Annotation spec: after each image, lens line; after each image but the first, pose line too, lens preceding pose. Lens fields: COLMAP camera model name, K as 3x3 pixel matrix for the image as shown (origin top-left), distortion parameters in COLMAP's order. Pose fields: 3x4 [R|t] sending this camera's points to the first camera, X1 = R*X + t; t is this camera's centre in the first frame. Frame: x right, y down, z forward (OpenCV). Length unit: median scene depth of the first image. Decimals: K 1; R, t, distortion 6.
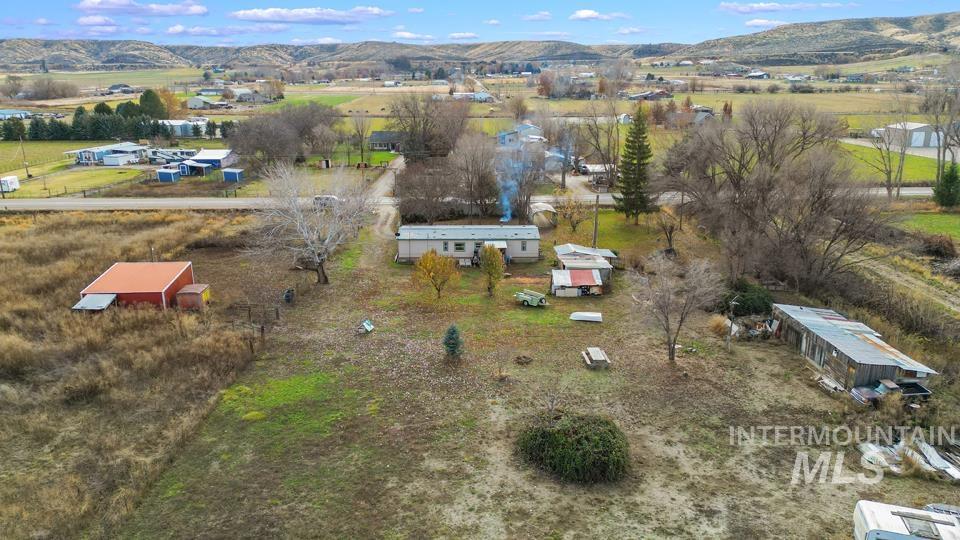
lens RADIAL K [[666.7, 0, 480.0], [0, 666.7, 270.0], [0, 0, 1]] dist [0.078933, -0.071786]
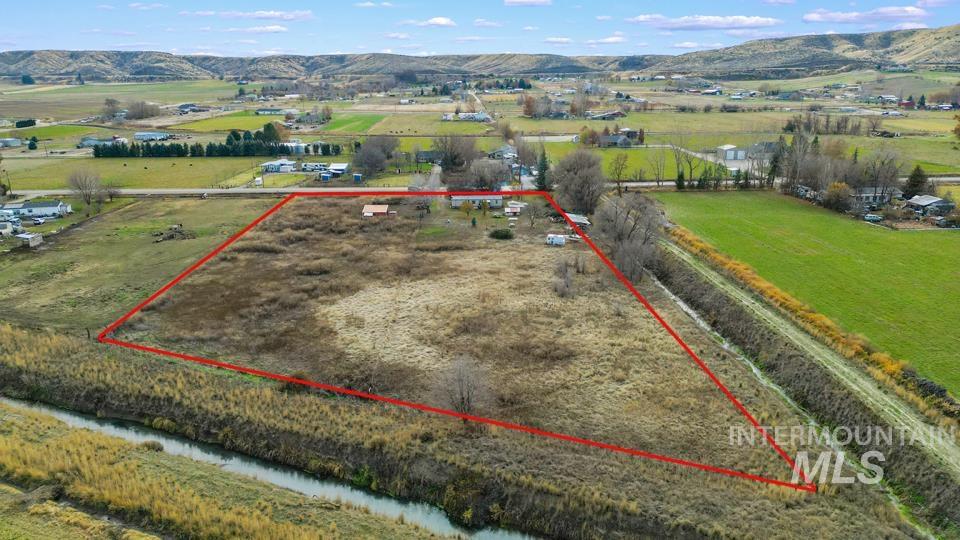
lens RADIAL K [[666.7, 0, 480.0], [0, 666.7, 270.0], [0, 0, 1]] dist [0.078933, -0.071786]
pose [[0.999992, -0.003614, 0.001448, -0.000739], [0.003617, 0.999992, -0.001969, 0.020951], [-0.001441, 0.001974, 0.999997, -0.147229]]
